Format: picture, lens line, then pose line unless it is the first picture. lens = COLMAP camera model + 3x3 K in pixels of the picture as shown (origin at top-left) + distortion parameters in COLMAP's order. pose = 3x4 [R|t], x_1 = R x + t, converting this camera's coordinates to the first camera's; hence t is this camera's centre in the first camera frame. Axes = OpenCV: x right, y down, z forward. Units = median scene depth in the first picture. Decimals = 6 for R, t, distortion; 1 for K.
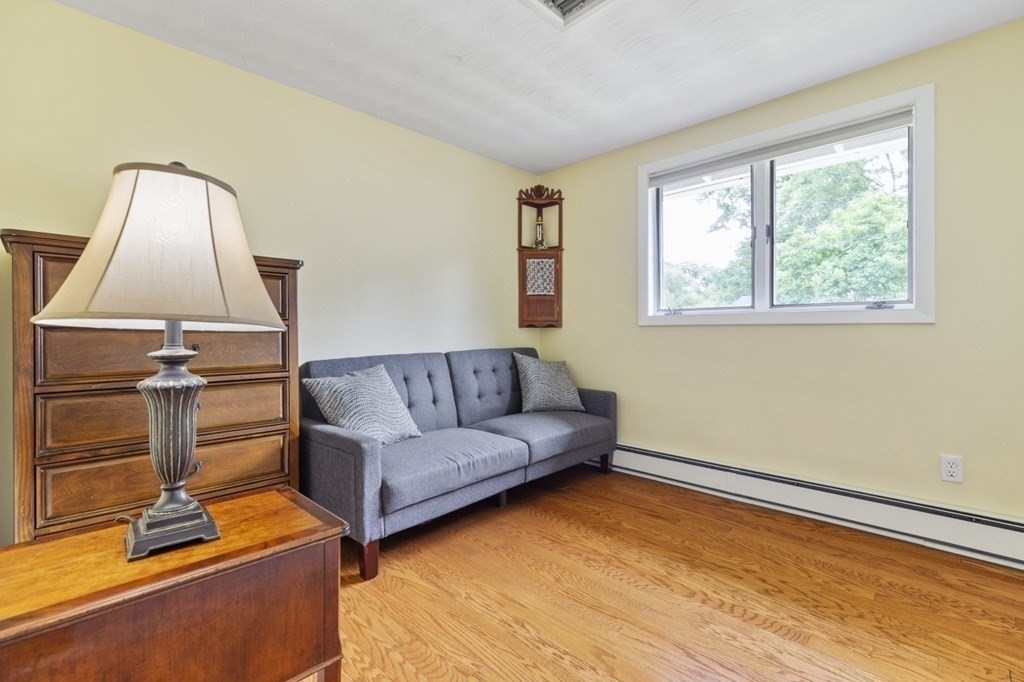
lens RADIAL K [[460.2, 0, 512.9], [0, 460.2, 333.5], [0, 0, 1]] dist [0.003304, 0.000068]
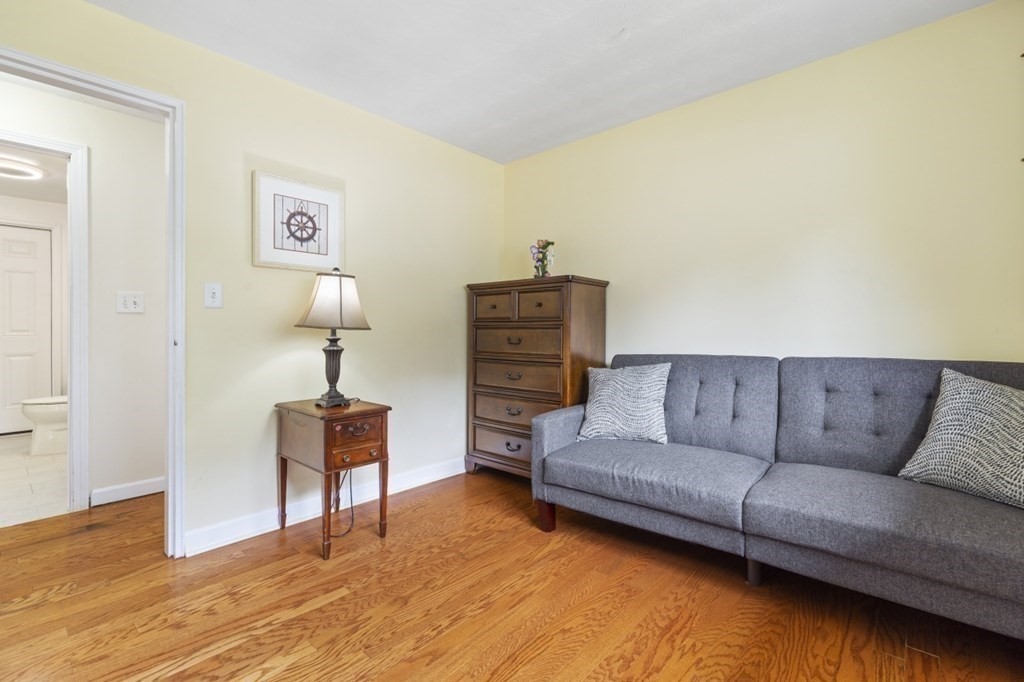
lens RADIAL K [[460.2, 0, 514.8], [0, 460.2, 330.2], [0, 0, 1]] dist [0.003304, 0.000068]
pose [[0.047482, -0.000926, -0.998872, 0.771275], [-0.002715, 0.999996, -0.001057, 0.000140], [0.998868, 0.002762, 0.047480, 0.732123]]
